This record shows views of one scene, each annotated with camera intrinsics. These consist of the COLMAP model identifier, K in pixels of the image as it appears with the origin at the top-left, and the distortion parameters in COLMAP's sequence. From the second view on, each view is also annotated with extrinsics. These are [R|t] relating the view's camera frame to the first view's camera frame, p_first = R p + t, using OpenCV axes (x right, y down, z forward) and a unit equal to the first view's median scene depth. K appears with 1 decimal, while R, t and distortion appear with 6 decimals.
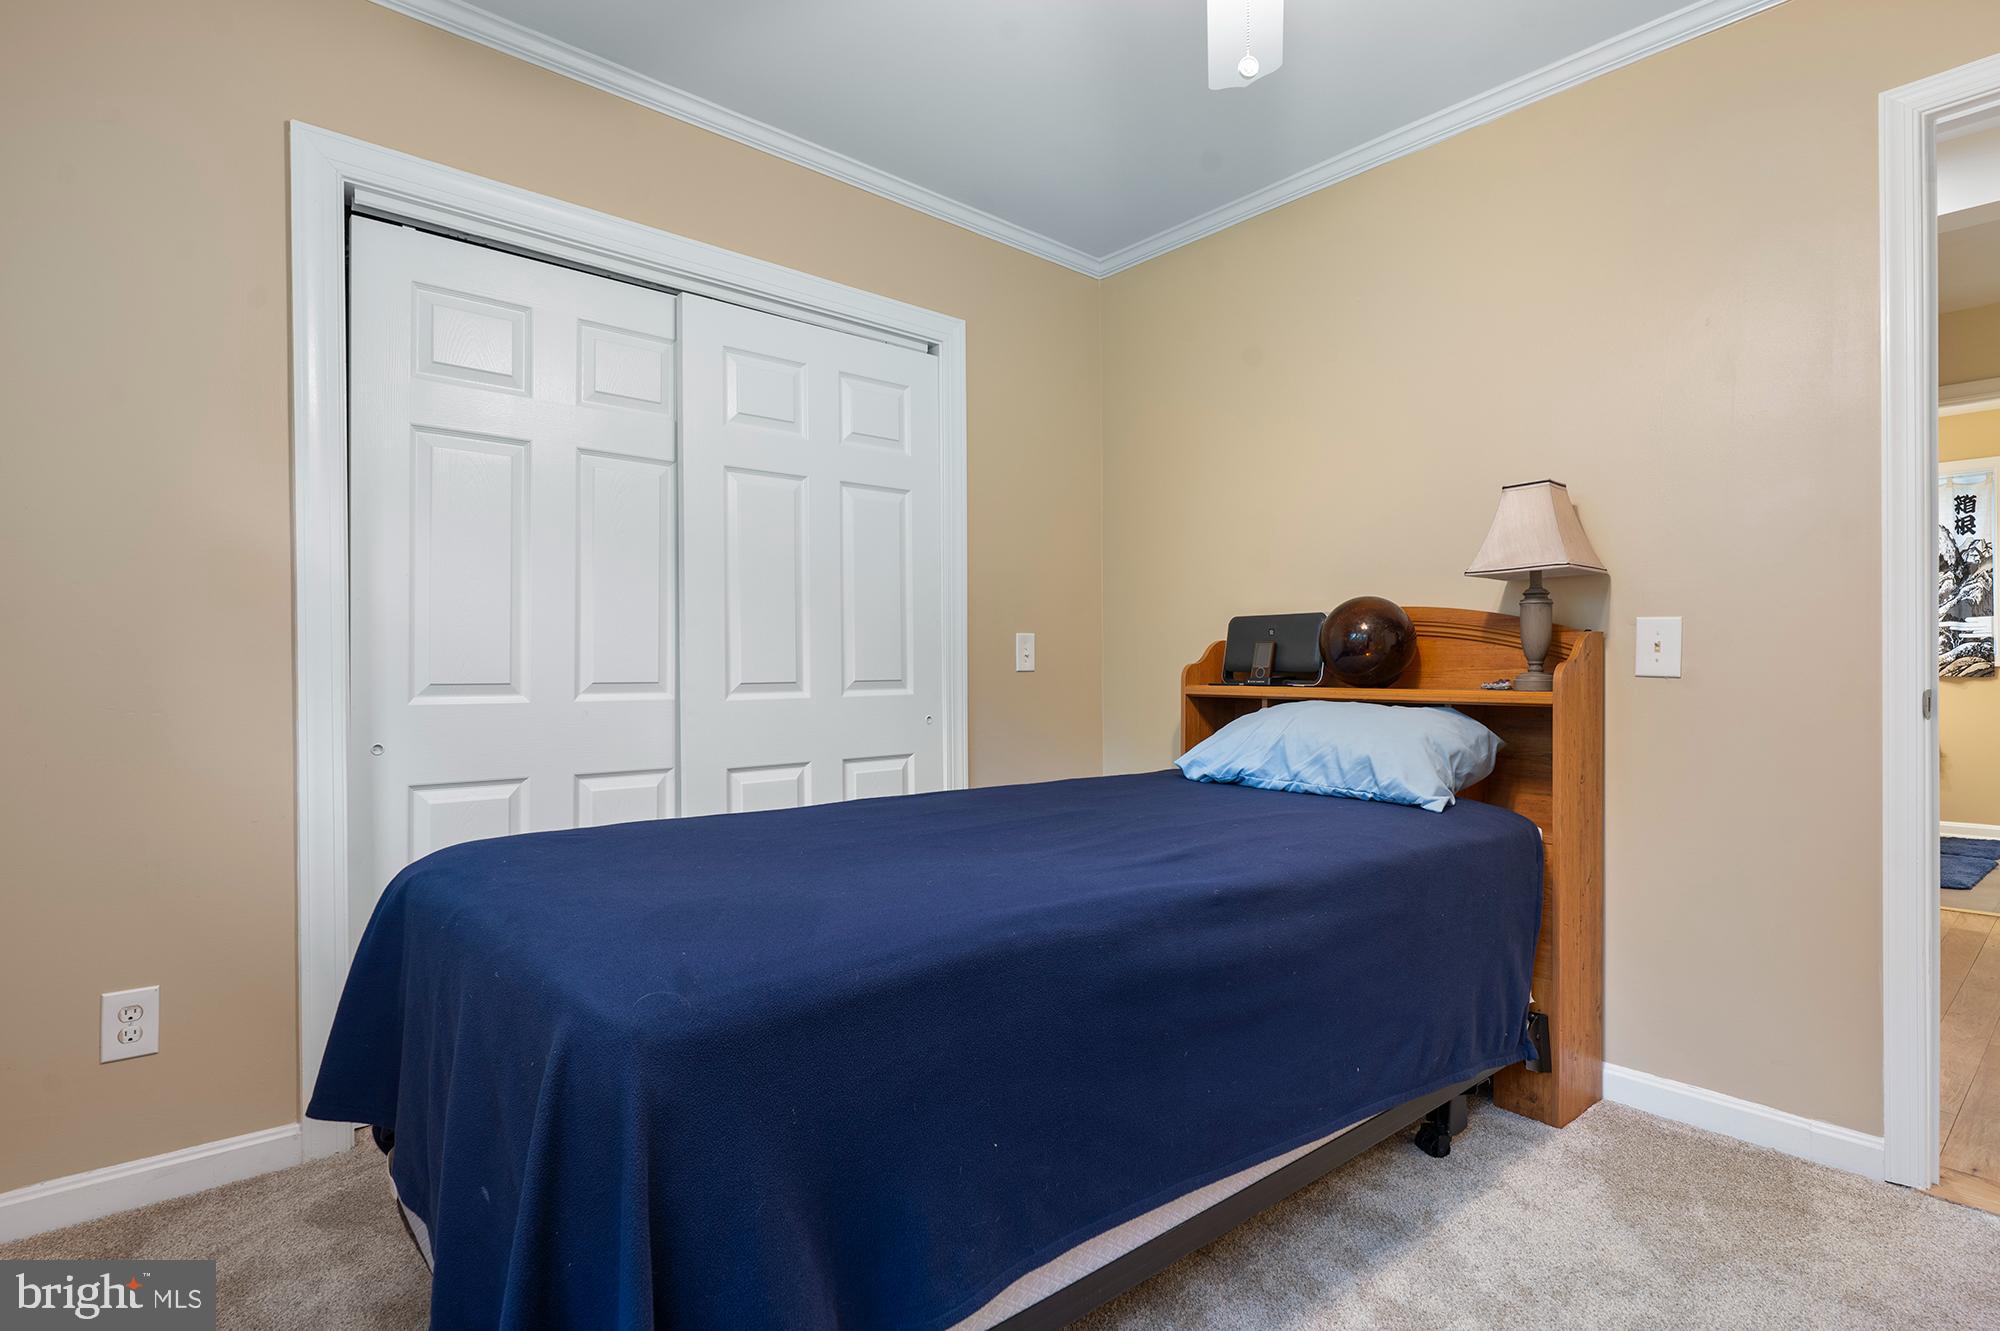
lens RADIAL K [[991.1, 0, 1003.0], [0, 991.1, 656.9], [0, 0, 1]] dist [-0.005674, 0.000148]
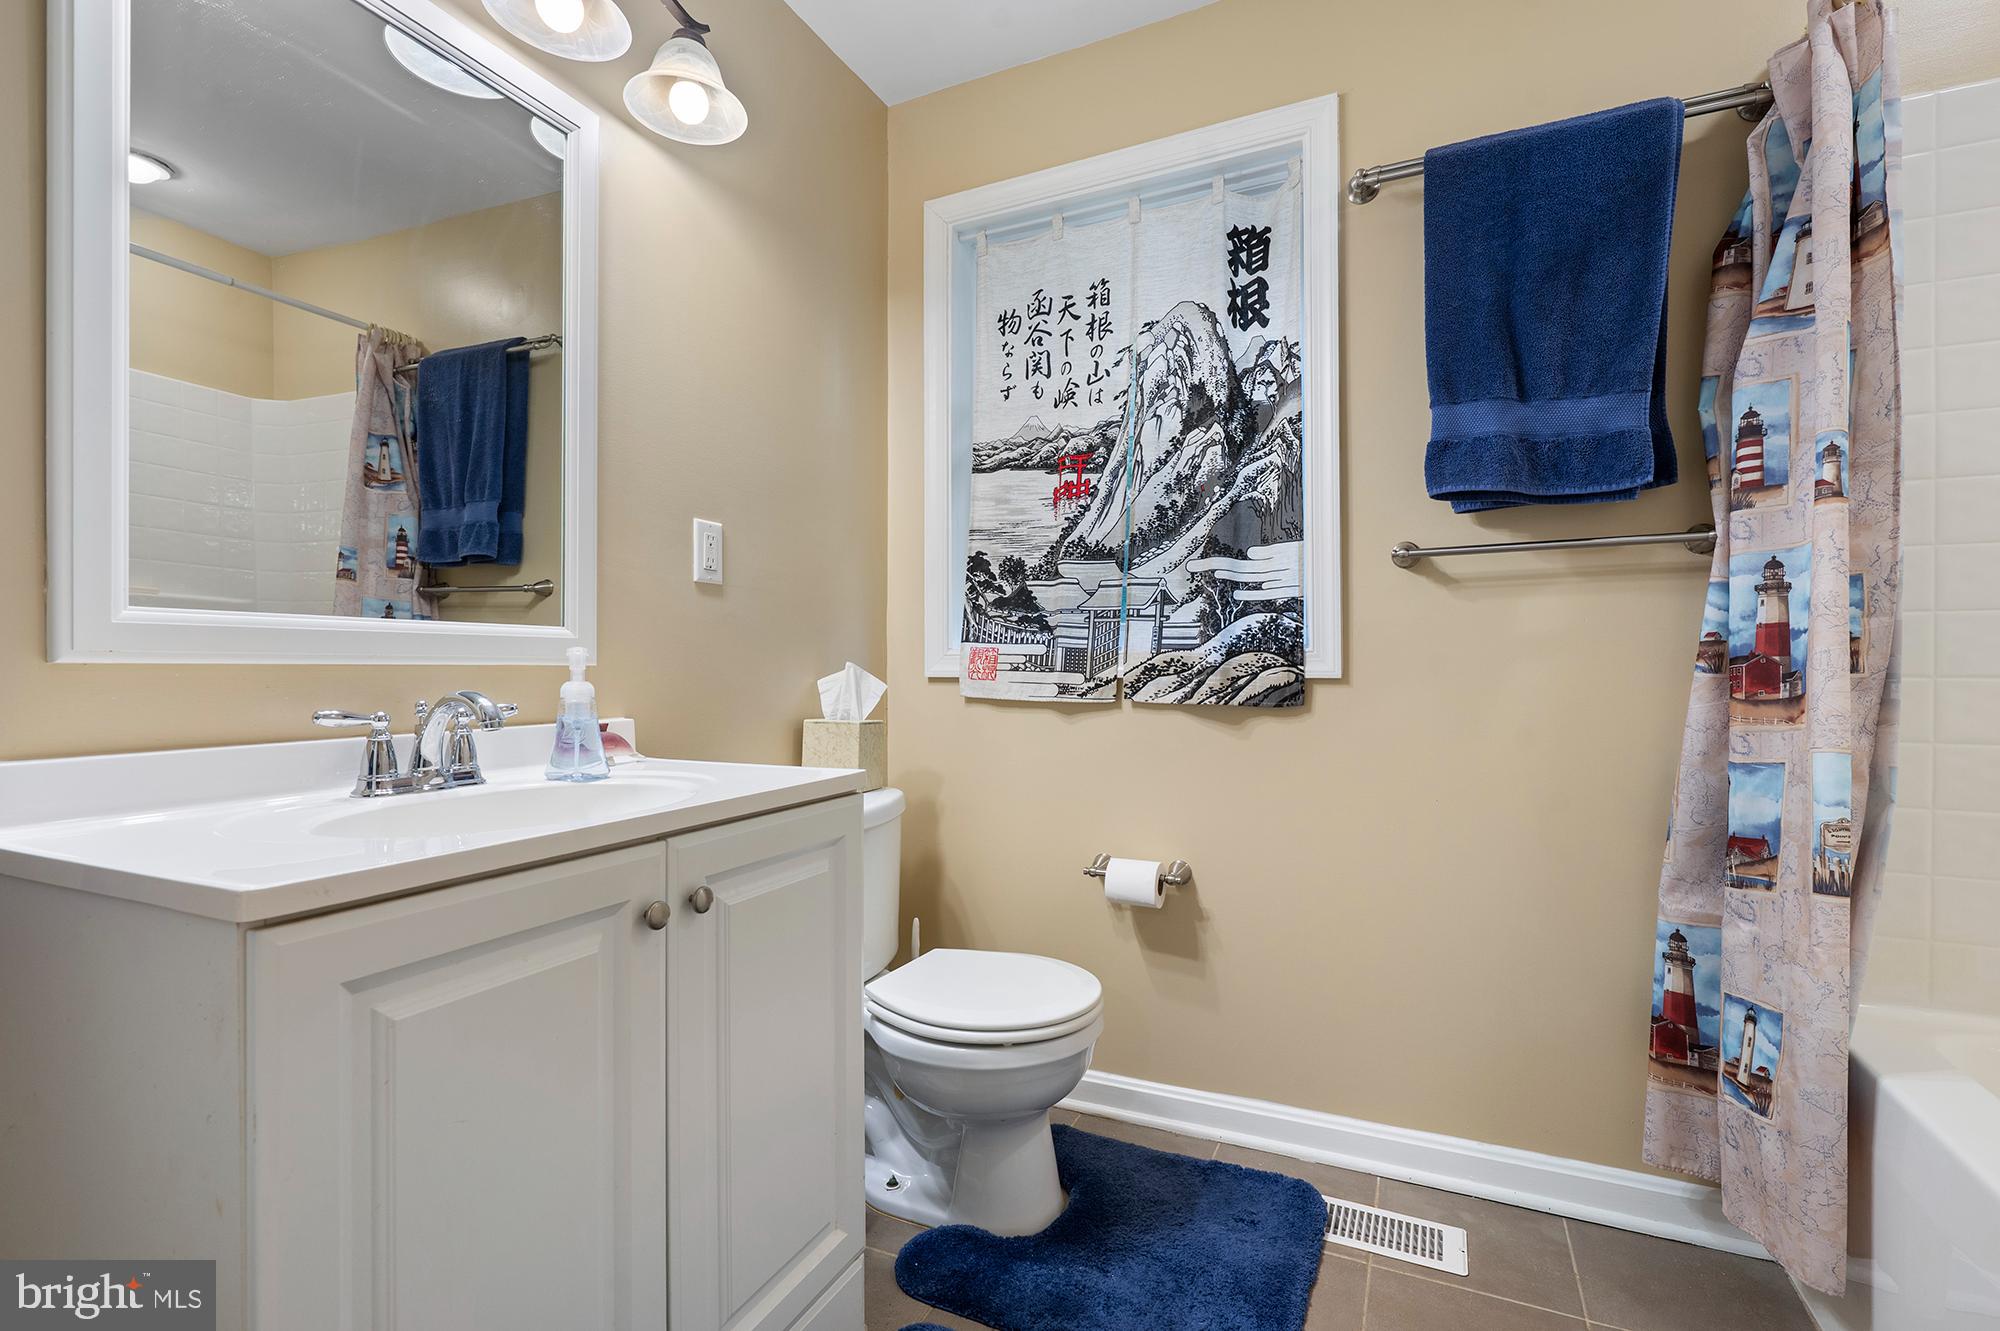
lens RADIAL K [[930.6, 0, 1001.9], [0, 930.6, 663.0], [0, 0, 1]] dist [-0.001984, -0.000033]
pose [[0.914433, 0.001284, 0.404734, 0.748395], [-0.000293, 0.999997, -0.002509, 0.004821], [-0.404736, 0.002176, 0.914431, 0.715409]]
